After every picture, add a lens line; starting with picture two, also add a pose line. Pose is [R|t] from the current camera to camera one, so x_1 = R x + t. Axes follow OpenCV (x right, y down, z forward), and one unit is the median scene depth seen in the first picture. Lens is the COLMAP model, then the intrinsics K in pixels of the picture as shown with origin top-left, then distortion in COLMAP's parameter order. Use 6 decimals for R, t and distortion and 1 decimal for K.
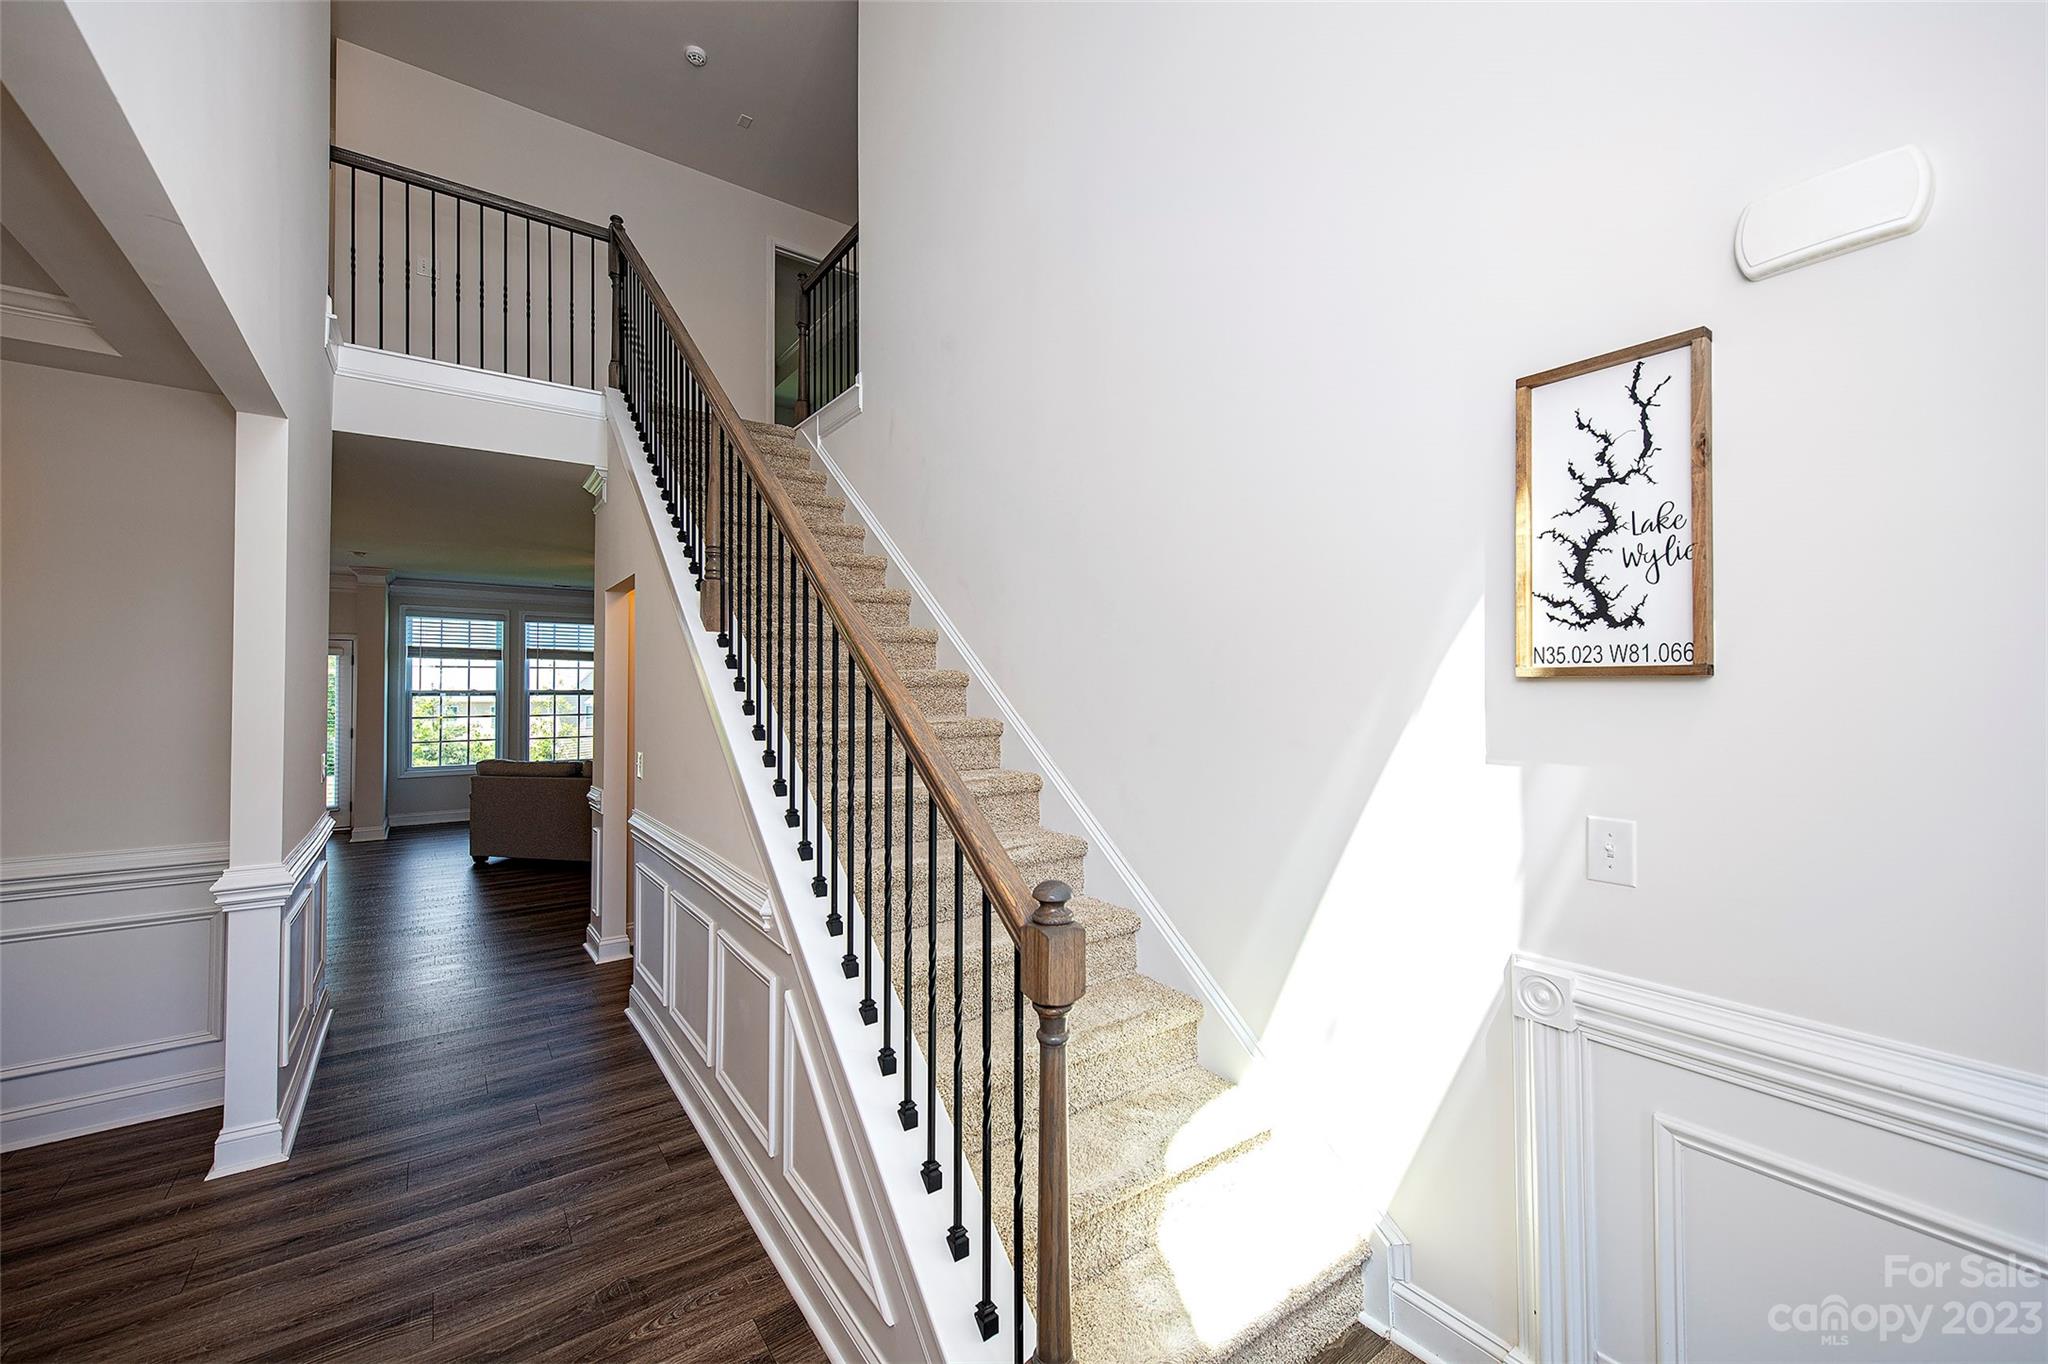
lens RADIAL K [[815.4, 0, 1017.0], [0, 815.4, 663.1], [0, 0, 1]] dist [-0.000121, -0.000001]
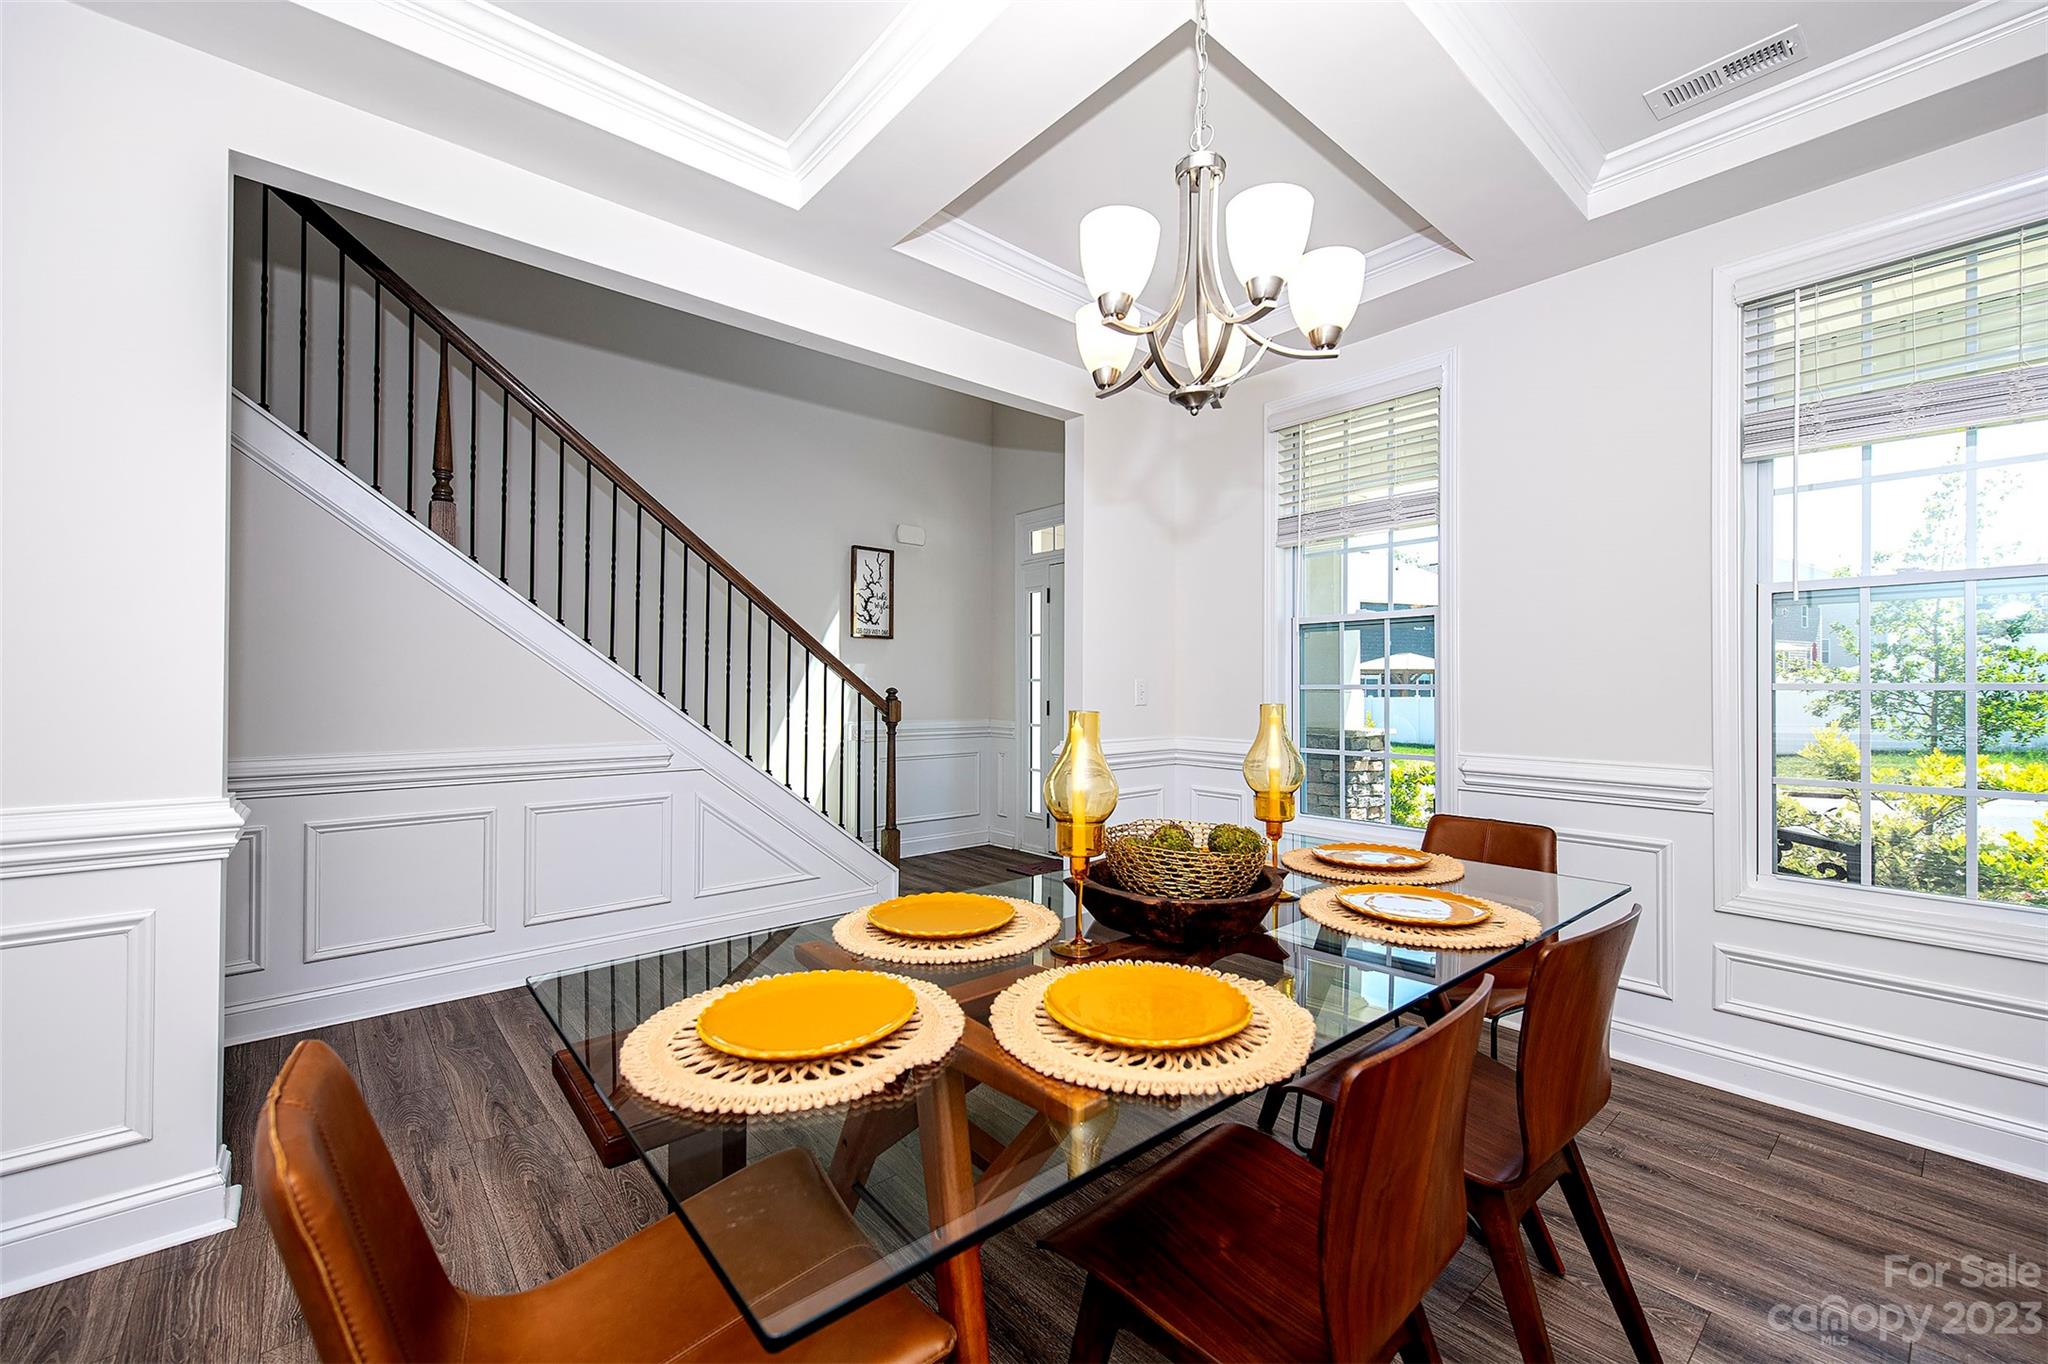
lens RADIAL K [[820.0, 0, 1024.0], [0, 820.0, 682.0], [0, 0, 1]] dist [-0.000001, 0.000001]
pose [[-0.080113, 0.013343, 0.996696, -2.930053], [-0.019591, 0.999696, -0.014958, 0.252948], [-0.996593, -0.020724, -0.079828, 0.622040]]
